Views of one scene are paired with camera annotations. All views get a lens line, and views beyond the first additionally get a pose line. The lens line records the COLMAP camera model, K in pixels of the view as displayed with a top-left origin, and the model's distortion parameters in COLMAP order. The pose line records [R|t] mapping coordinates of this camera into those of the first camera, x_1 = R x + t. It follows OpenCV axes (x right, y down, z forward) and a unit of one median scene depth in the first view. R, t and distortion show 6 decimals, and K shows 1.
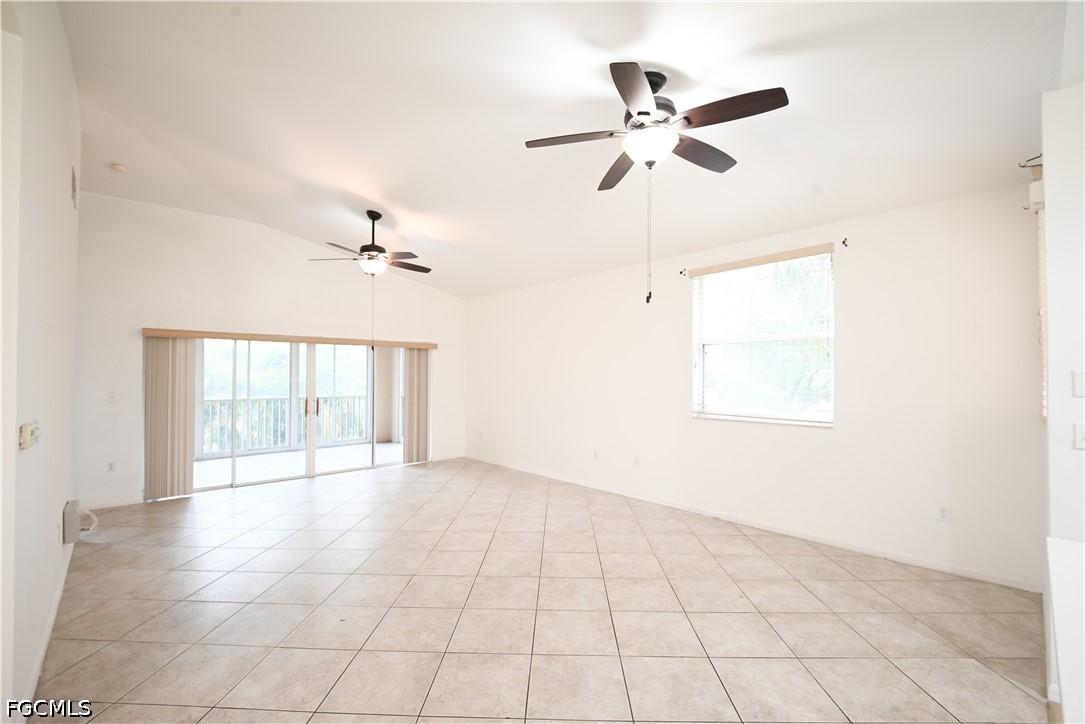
lens RADIAL K [[455.9, 0, 556.8], [0, 455.9, 356.8], [0, 0, 1]] dist [0.001536, -0.000621]
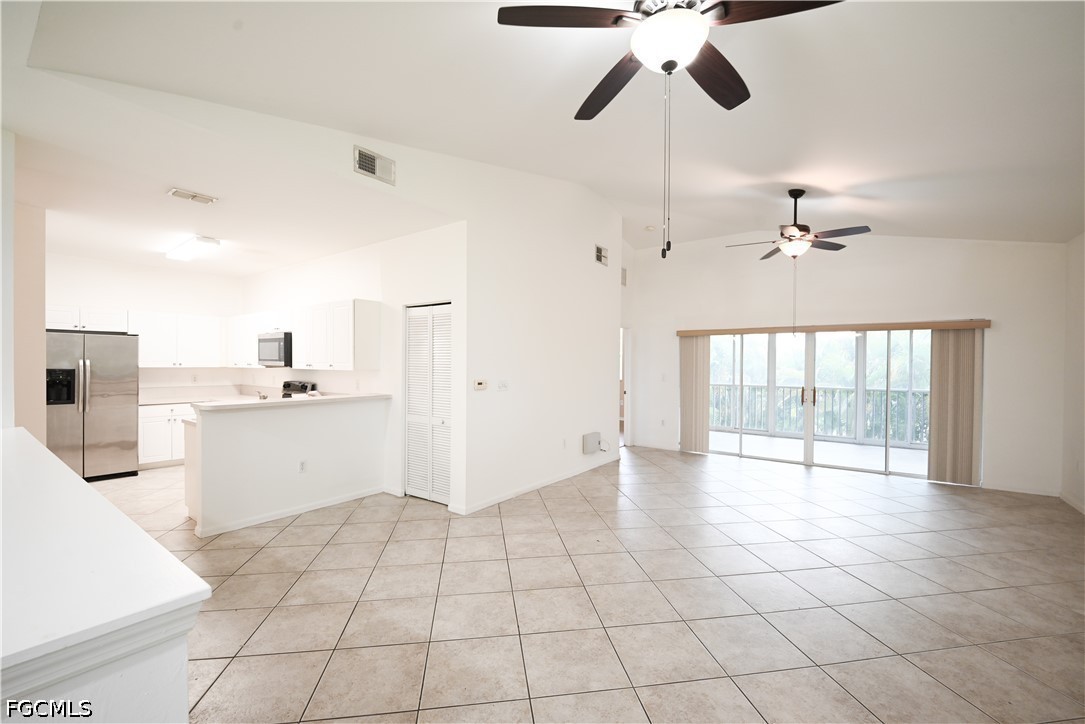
lens RADIAL K [[455.9, 0, 545.4], [0, 455.9, 364.6], [0, 0, 1]] dist [0.001536, -0.000621]
pose [[0.181233, 0.002809, -0.983436, 0.379182], [0.030656, 0.999494, 0.008504, 0.016126], [0.982962, -0.031690, 0.181055, 0.282104]]
